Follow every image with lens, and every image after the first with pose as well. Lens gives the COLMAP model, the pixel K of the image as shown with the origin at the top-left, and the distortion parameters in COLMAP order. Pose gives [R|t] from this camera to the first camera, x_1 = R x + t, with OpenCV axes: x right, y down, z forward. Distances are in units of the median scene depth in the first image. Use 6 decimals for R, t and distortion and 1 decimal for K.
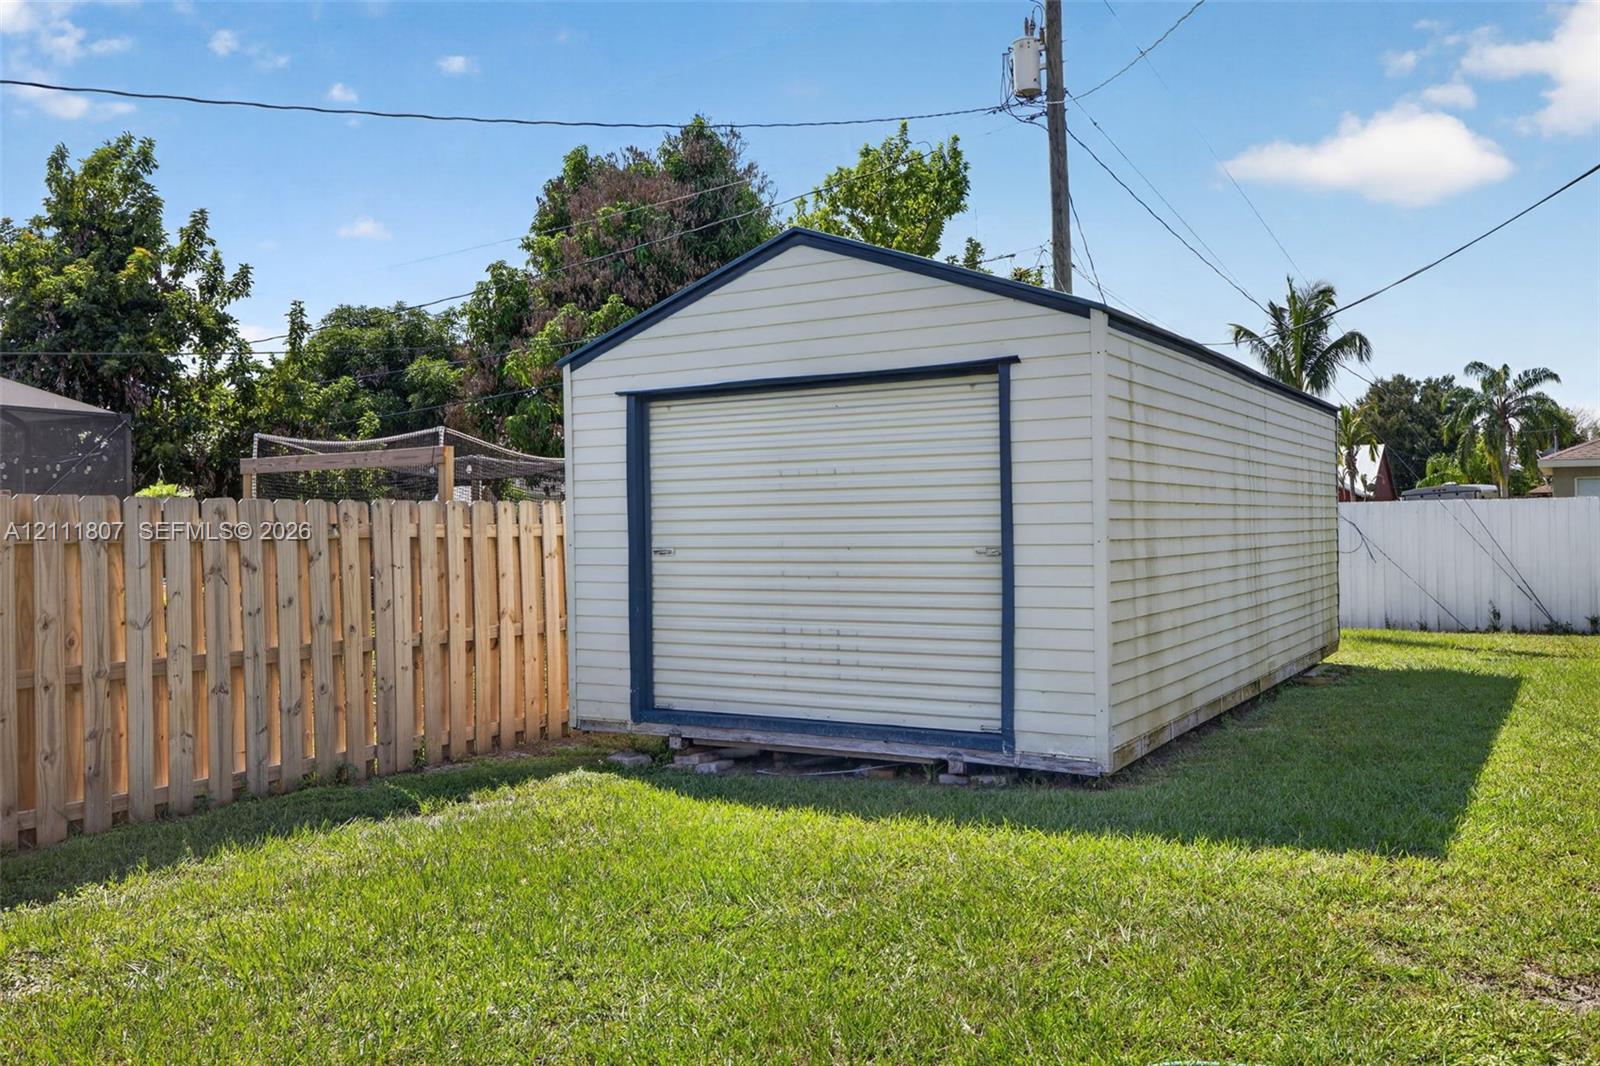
lens RADIAL K [[1321.9, 0, 800.0], [0, 1321.9, 533.0], [0, 0, 1]] dist [-0.088645, -0.003492]
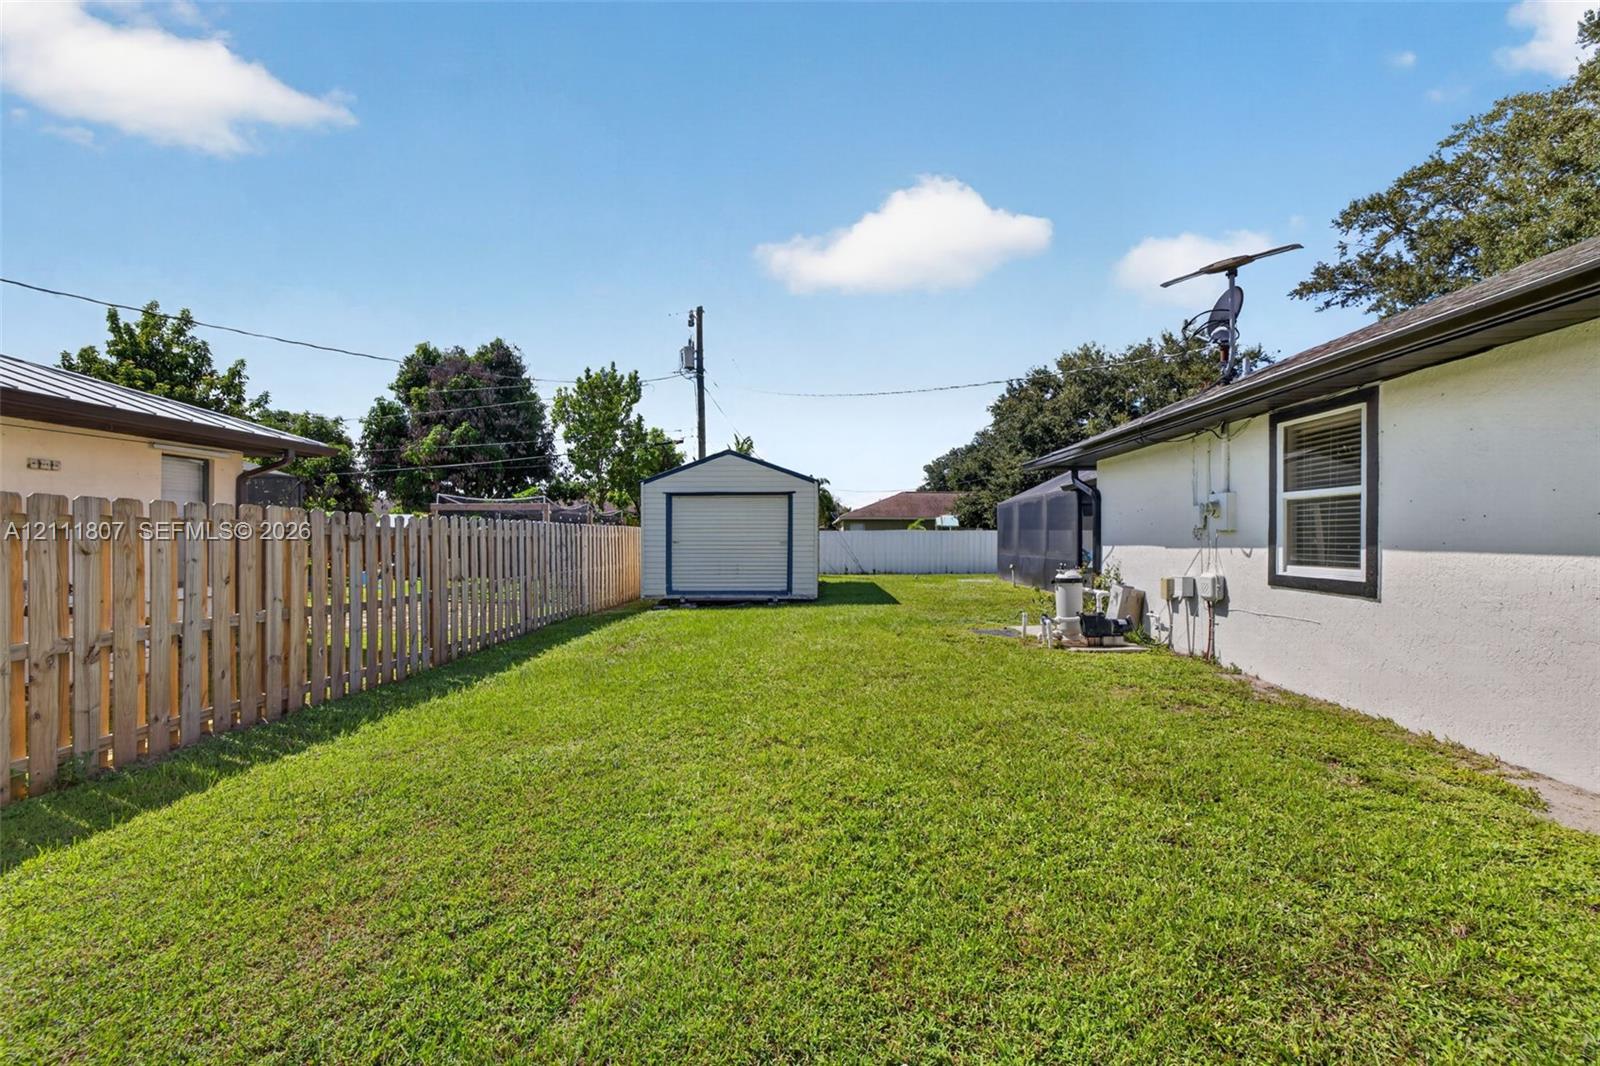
lens RADIAL K [[666.6, 0, 802.4], [0, 666.6, 533.8], [0, 0, 1]] dist [-0.000424, -0.000459]
pose [[0.871653, 0.011864, 0.489981, -0.229506], [-0.006182, 0.999894, -0.013214, 0.004772], [-0.490085, 0.008489, 0.871633, -0.209950]]
